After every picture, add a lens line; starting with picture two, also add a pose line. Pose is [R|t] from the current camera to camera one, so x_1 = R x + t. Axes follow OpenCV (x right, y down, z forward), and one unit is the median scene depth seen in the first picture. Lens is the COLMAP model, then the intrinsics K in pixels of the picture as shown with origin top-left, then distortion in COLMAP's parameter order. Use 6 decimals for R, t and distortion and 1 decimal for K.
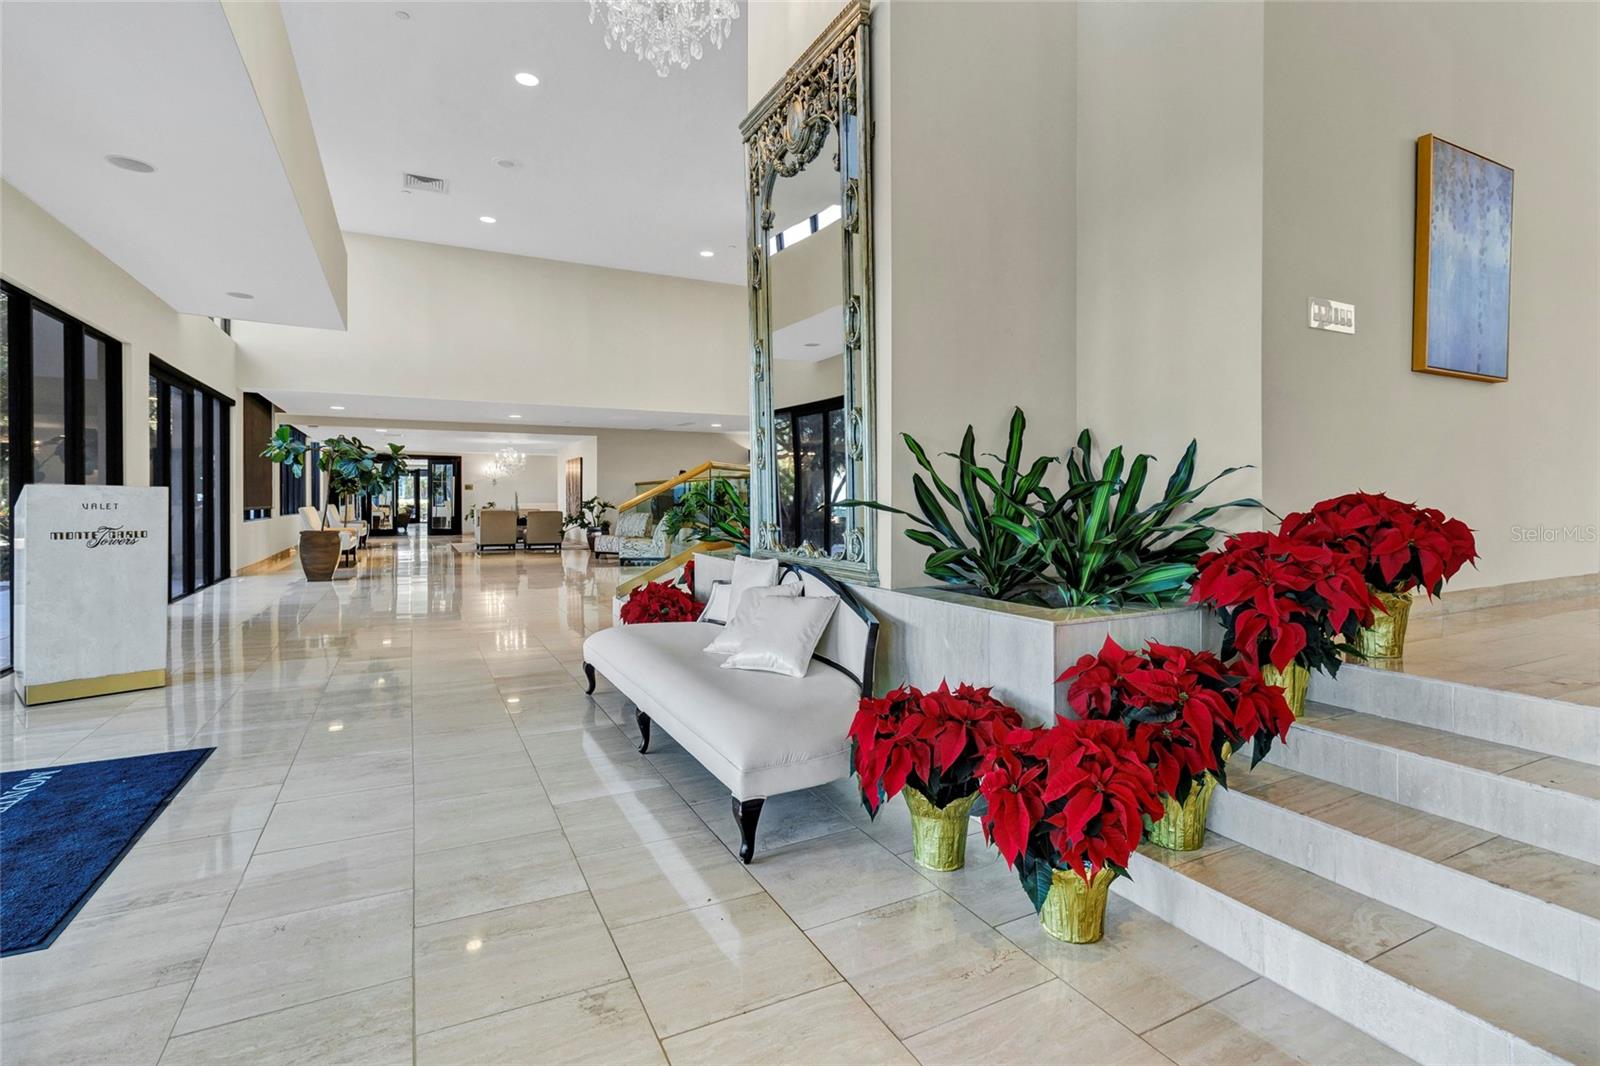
lens RADIAL K [[757.2, 0, 800.5], [0, 757.2, 497.9], [0, 0, 1]] dist [0.000047, -0.000291]
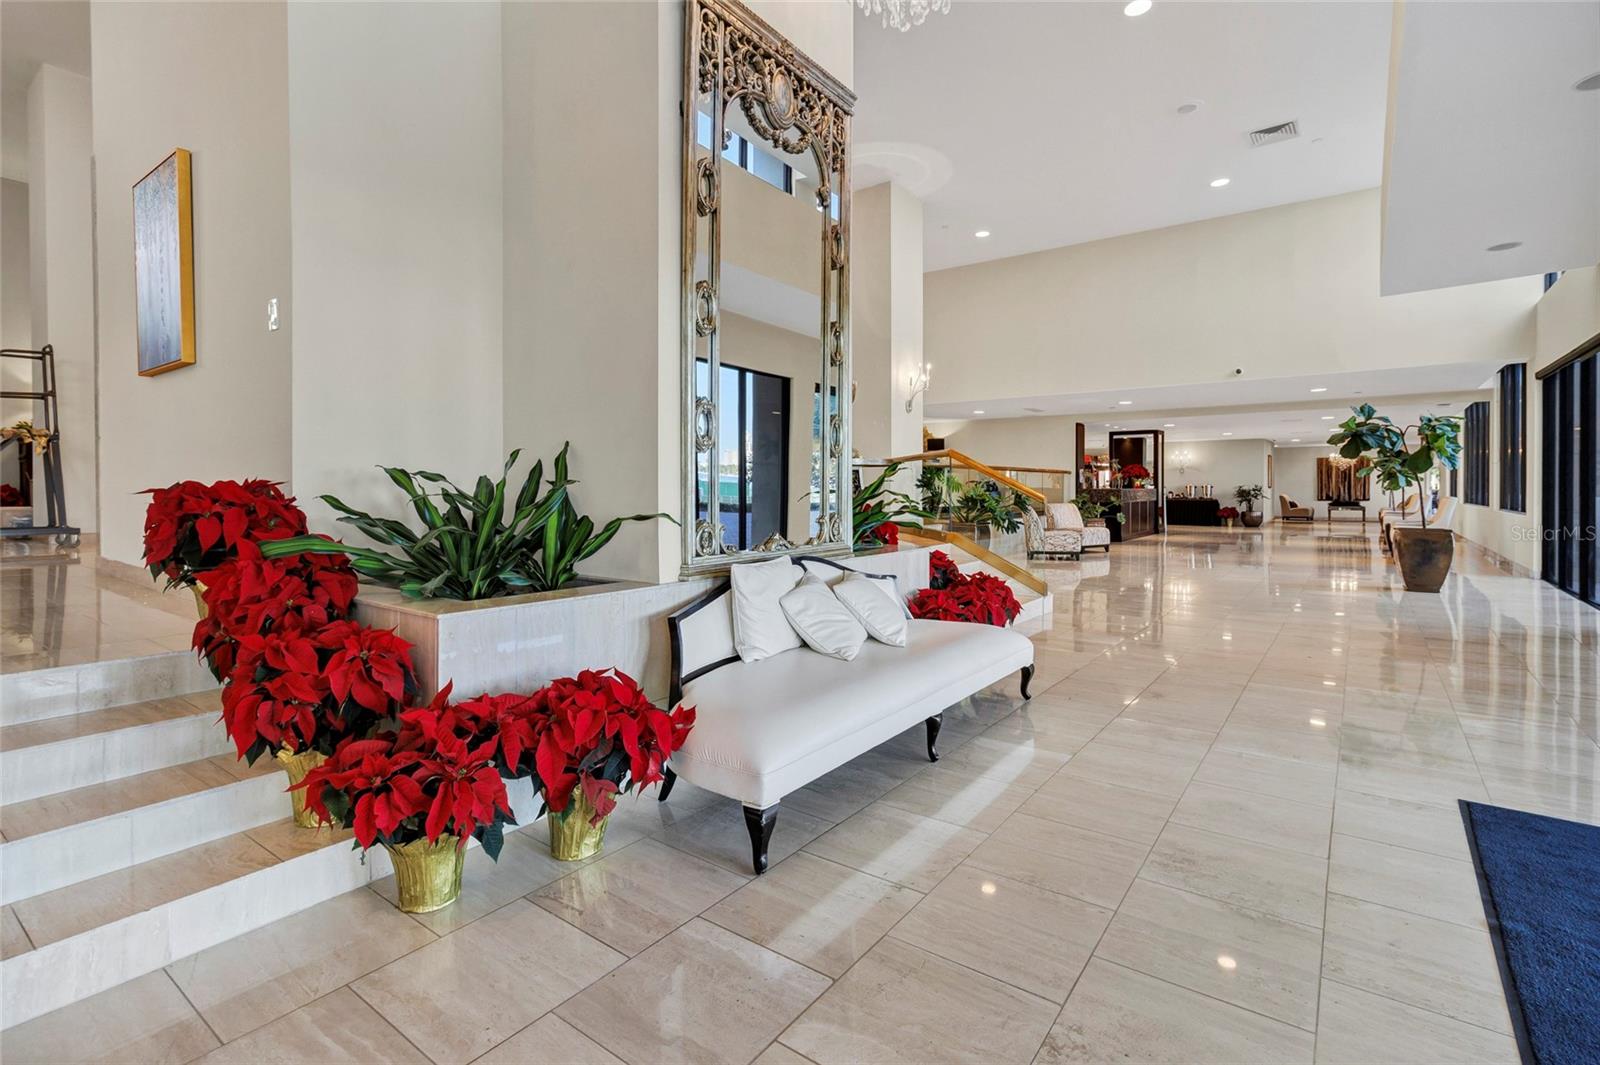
lens RADIAL K [[757.2, 0, 800.5], [0, 757.2, 497.4], [0, 0, 1]] dist [0.000047, -0.000291]
pose [[-0.442775, -0.011512, 0.896559, -0.623566], [0.005984, 0.999857, 0.015794, -0.005314], [-0.896613, 0.012359, -0.442643, 0.997638]]
